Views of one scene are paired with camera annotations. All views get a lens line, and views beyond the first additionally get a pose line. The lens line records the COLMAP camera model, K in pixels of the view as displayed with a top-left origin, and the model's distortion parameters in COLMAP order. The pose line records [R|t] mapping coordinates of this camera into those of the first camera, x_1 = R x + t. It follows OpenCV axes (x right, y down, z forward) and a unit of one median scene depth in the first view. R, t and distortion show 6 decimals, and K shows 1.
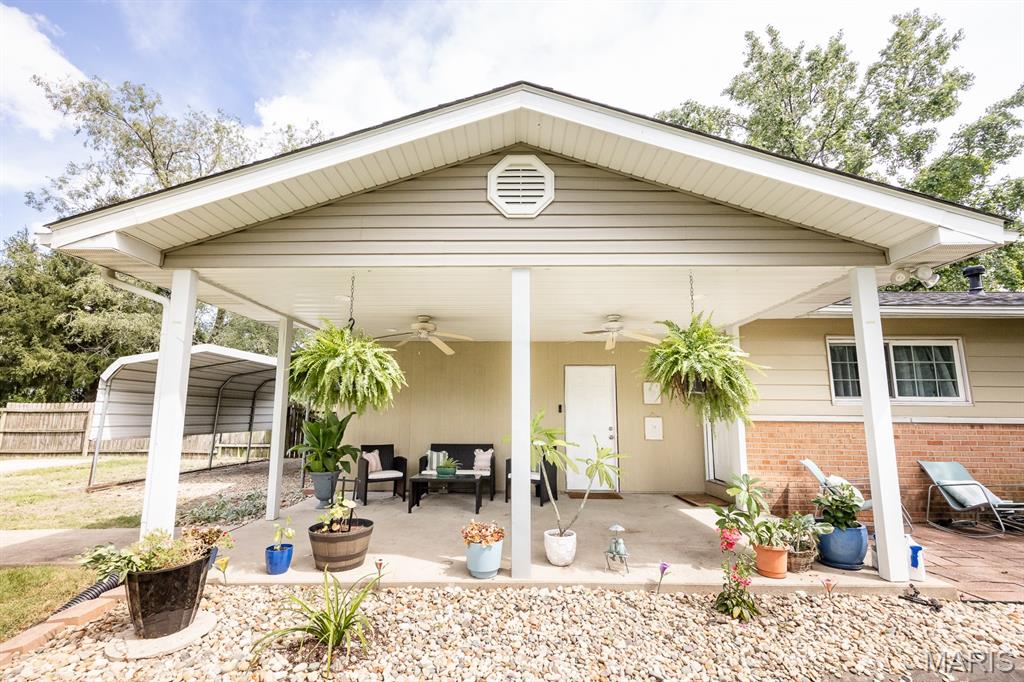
lens RADIAL K [[410.8, 0, 515.4], [0, 410.8, 361.6], [0, 0, 1]] dist [-0.002113, -0.000239]
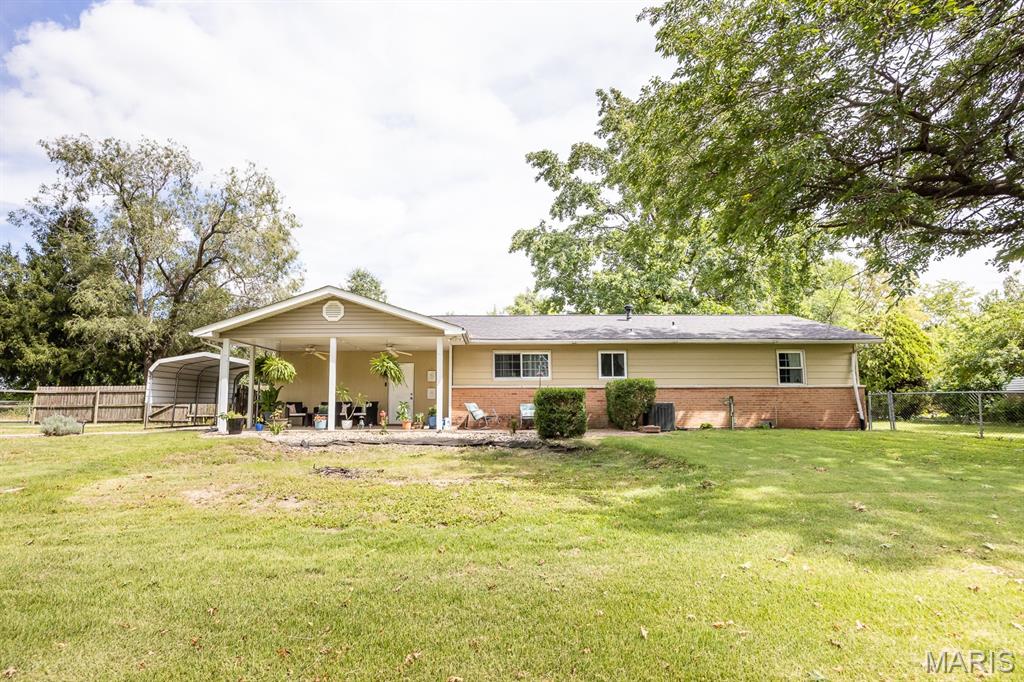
lens RADIAL K [[513.3, 0, 506.2], [0, 513.3, 344.7], [0, 0, 1]] dist [-0.004998, -0.000627]
pose [[0.999754, -0.006672, 0.021167, 0.333241], [0.006424, 0.999910, 0.011782, -0.054095], [-0.021244, -0.011643, 0.999707, -0.788604]]
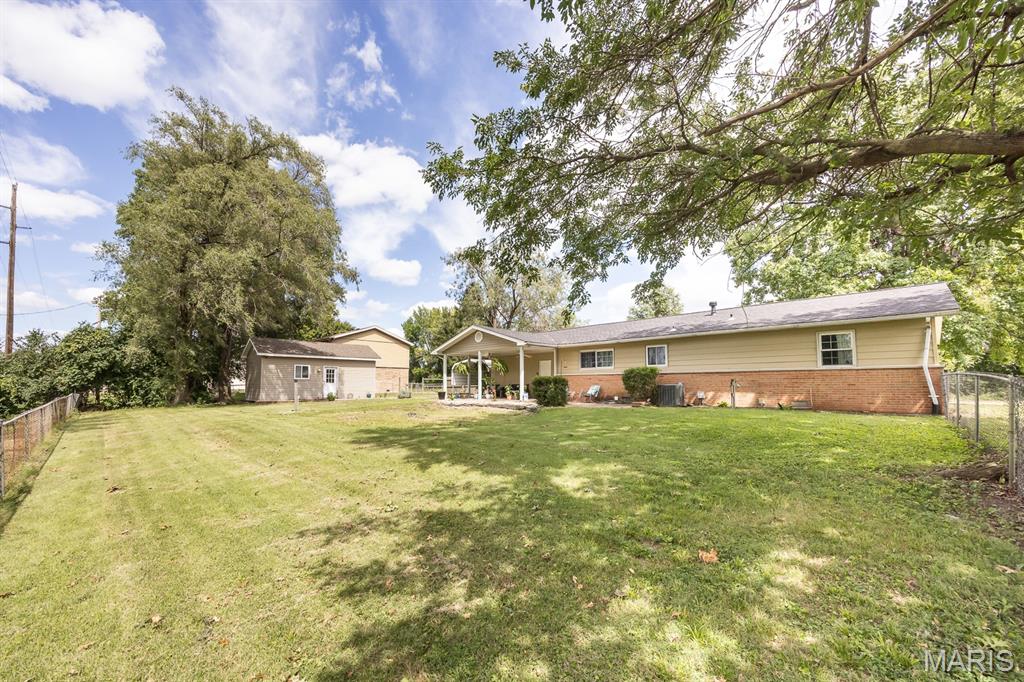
lens RADIAL K [[410.8, 0, 507.0], [0, 410.8, 341.0], [0, 0, 1]] dist [-0.002113, -0.000239]
pose [[0.721346, -0.082548, -0.687637, 1.155694], [0.093553, 0.995385, -0.021353, -0.052299], [0.686227, -0.048928, 0.725740, -0.813059]]
